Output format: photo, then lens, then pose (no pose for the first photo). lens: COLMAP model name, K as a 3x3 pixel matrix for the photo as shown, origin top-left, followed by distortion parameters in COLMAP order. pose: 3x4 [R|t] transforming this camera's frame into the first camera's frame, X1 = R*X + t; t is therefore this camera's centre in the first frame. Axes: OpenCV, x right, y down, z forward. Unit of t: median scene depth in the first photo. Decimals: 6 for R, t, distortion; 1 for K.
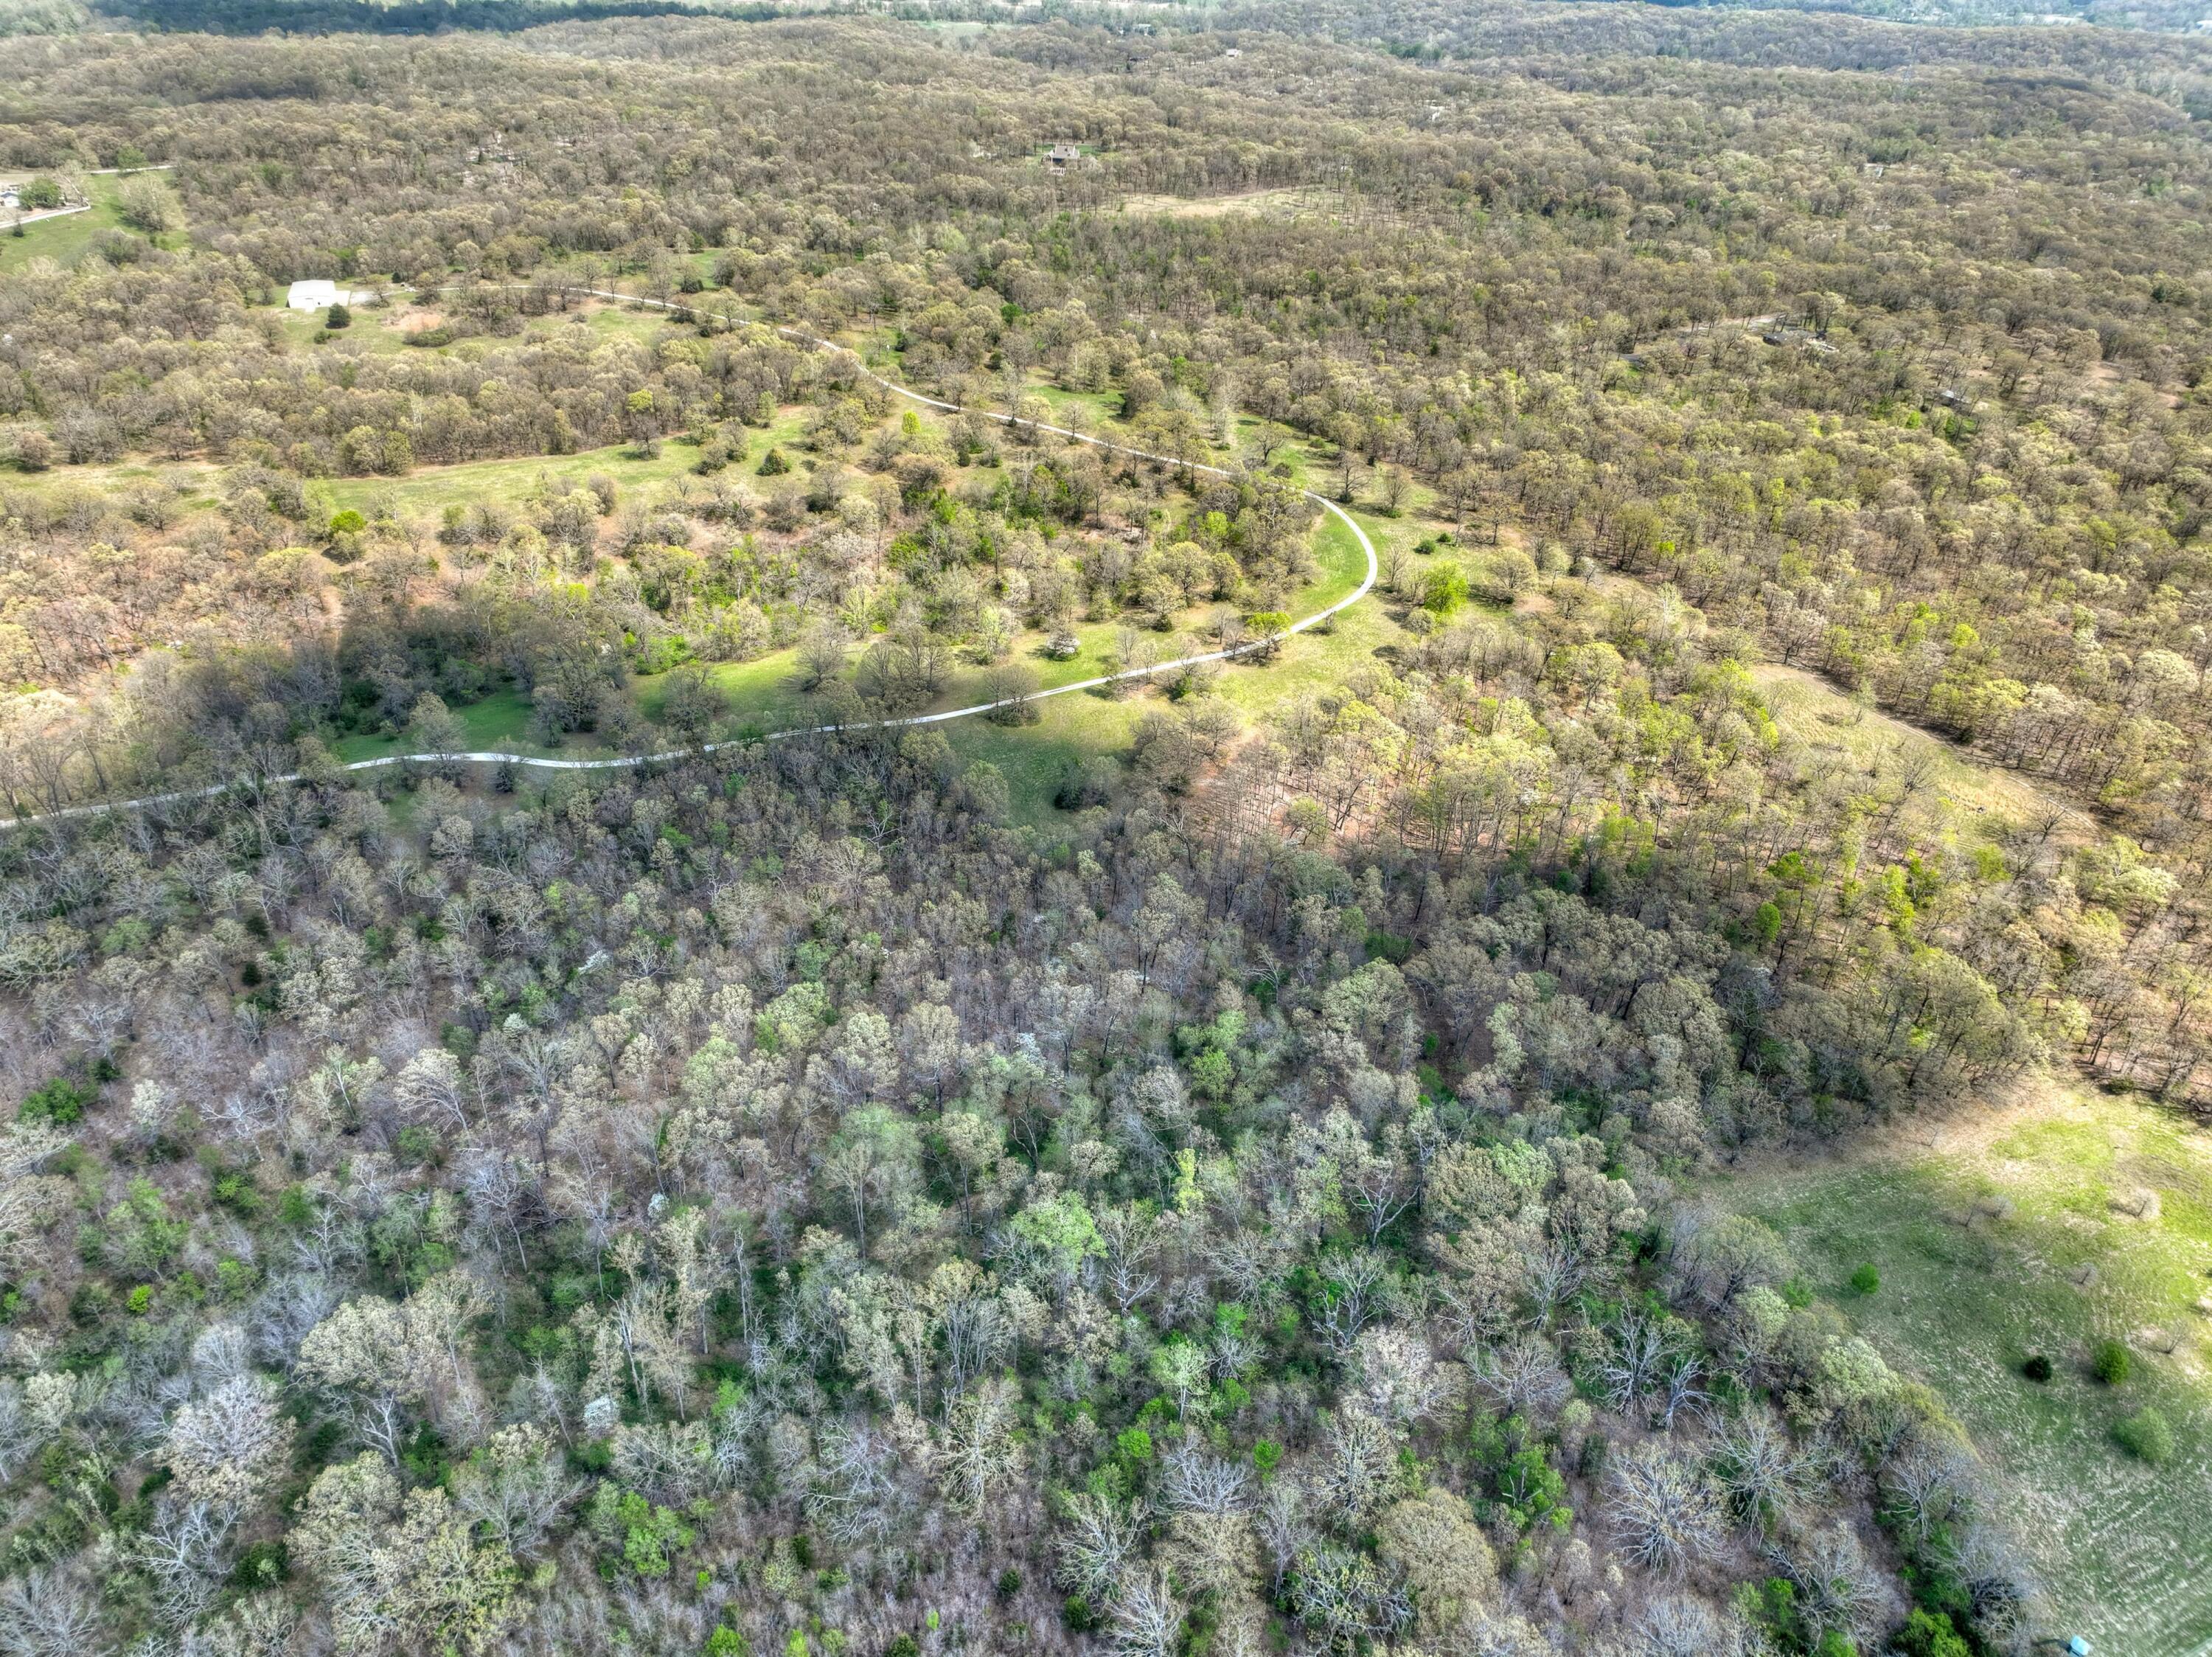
lens RADIAL K [[1565.3, 0, 1094.3], [0, 1565.3, 827.6], [0, 0, 1]] dist [-0.001549, 0.017534]
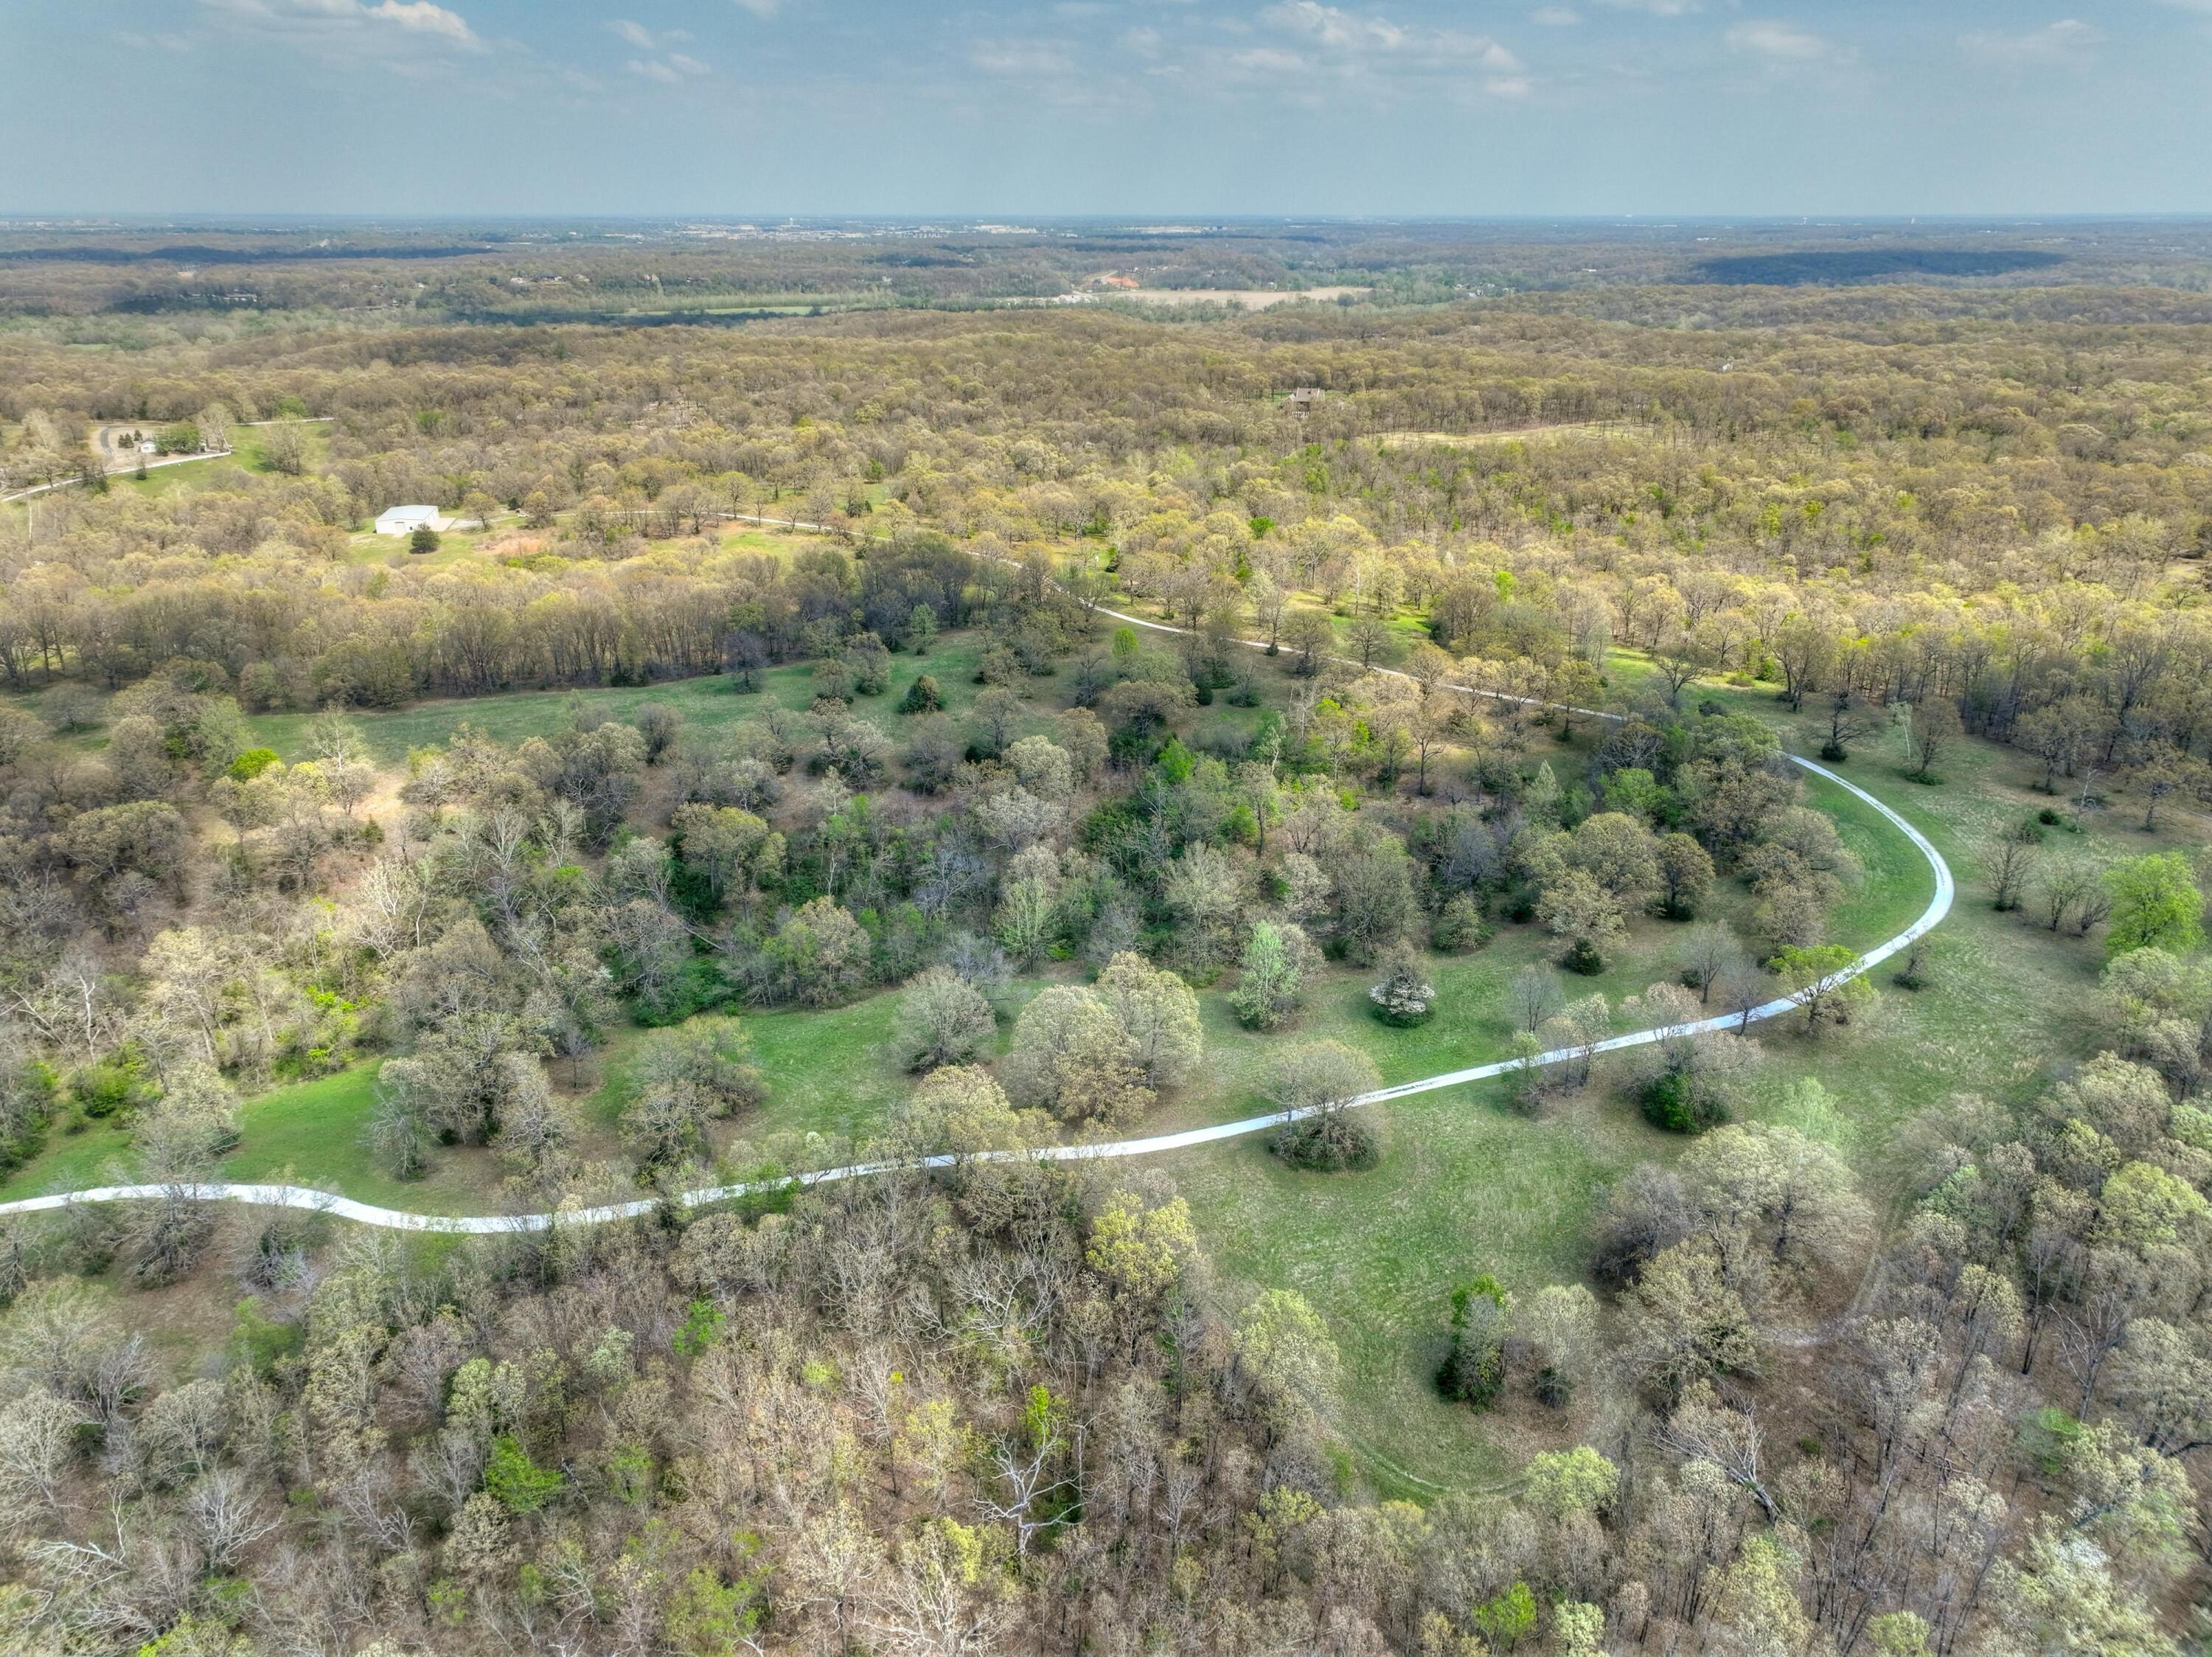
lens RADIAL K [[1565.3, 0, 1105.8], [0, 1565.3, 831.5], [0, 0, 1]] dist [-0.001549, 0.017534]
pose [[0.992743, 0.016274, -0.119150, -0.045638], [-0.038335, 0.981937, -0.185286, -0.055402], [0.113982, 0.188509, 0.975435, 0.368525]]
